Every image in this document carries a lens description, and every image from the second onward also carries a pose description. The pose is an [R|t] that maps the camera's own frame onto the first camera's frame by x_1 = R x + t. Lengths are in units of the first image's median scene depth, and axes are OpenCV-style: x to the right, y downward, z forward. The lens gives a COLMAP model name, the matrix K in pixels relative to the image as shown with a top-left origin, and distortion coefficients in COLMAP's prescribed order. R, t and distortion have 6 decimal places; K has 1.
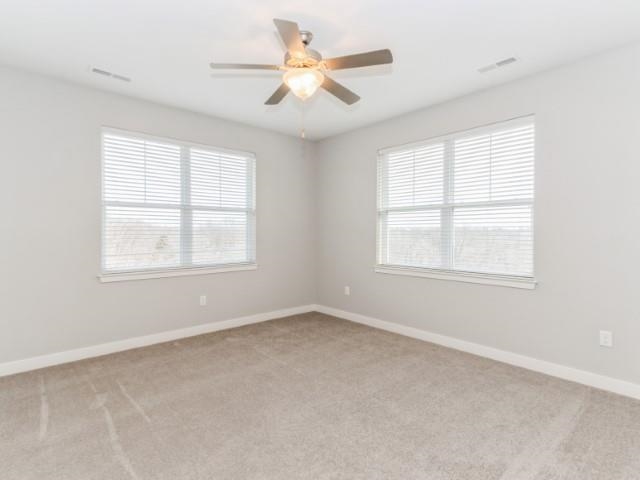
lens RADIAL K [[338.2, 0, 318.3], [0, 338.2, 229.5], [0, 0, 1]] dist [0.025449, 0.000054]
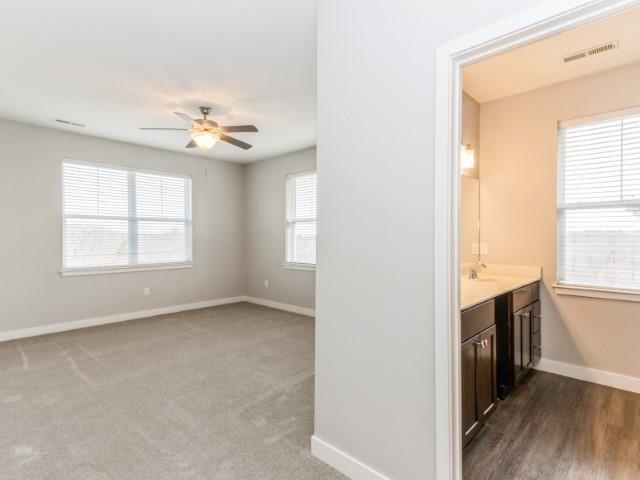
lens RADIAL K [[337.8, 0, 317.3], [0, 337.8, 236.6], [0, 0, 1]] dist [0.023504, 0.000269]
pose [[0.996172, -0.002909, 0.087362, 0.188472], [0.002688, 0.999993, 0.002643, 0.000713], [-0.087369, -0.002398, 0.996173, -0.330074]]
